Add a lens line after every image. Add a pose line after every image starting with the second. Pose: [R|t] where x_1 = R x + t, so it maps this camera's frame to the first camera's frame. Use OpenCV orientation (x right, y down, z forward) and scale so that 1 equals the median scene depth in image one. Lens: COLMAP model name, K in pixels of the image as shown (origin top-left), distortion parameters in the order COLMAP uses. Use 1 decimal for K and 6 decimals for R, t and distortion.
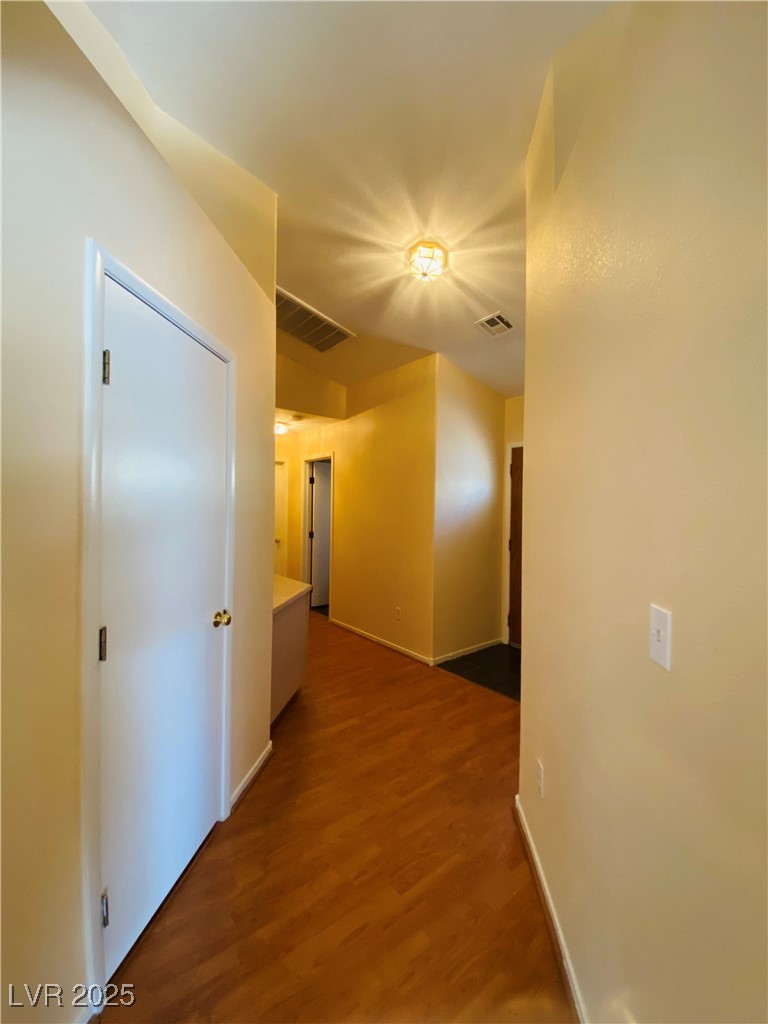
lens RADIAL K [[410.3, 0, 384.0], [0, 410.3, 512.0], [0, 0, 1]] dist [0.000352, 0.000032]
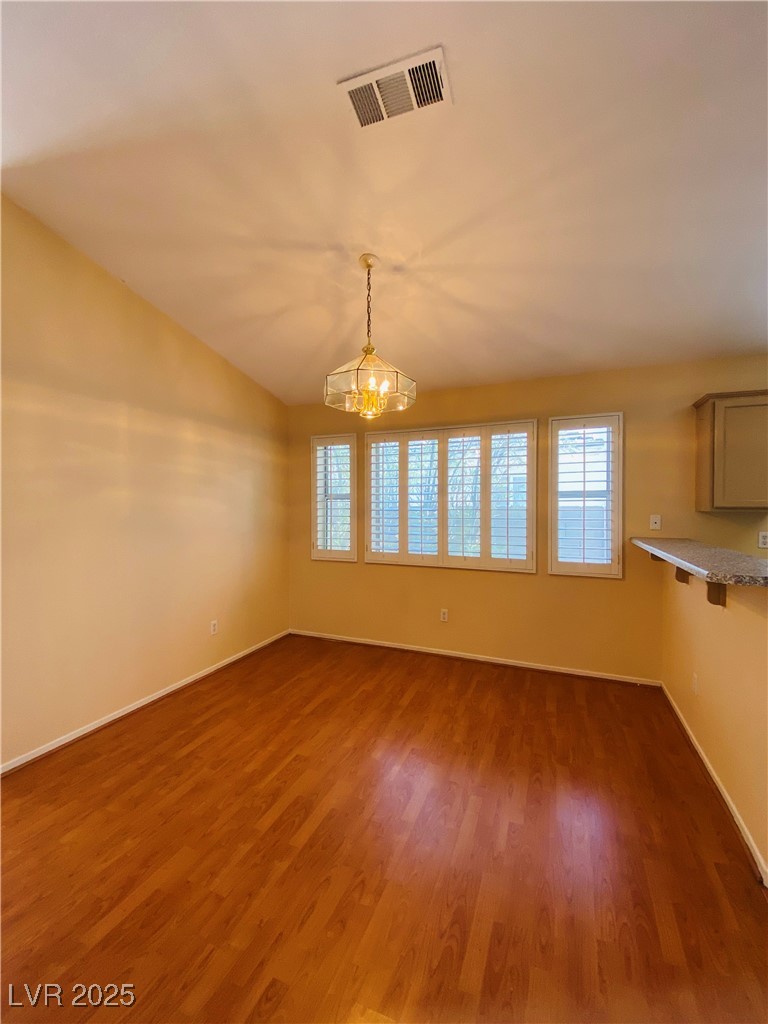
lens RADIAL K [[410.3, 0, 384.0], [0, 410.3, 512.0], [0, 0, 1]] dist [0.000352, 0.000032]
pose [[-0.880981, -0.008022, -0.473084, 0.028023], [-0.011776, 0.999918, 0.004974, -0.044443], [0.473006, 0.009954, -0.881003, 1.980865]]
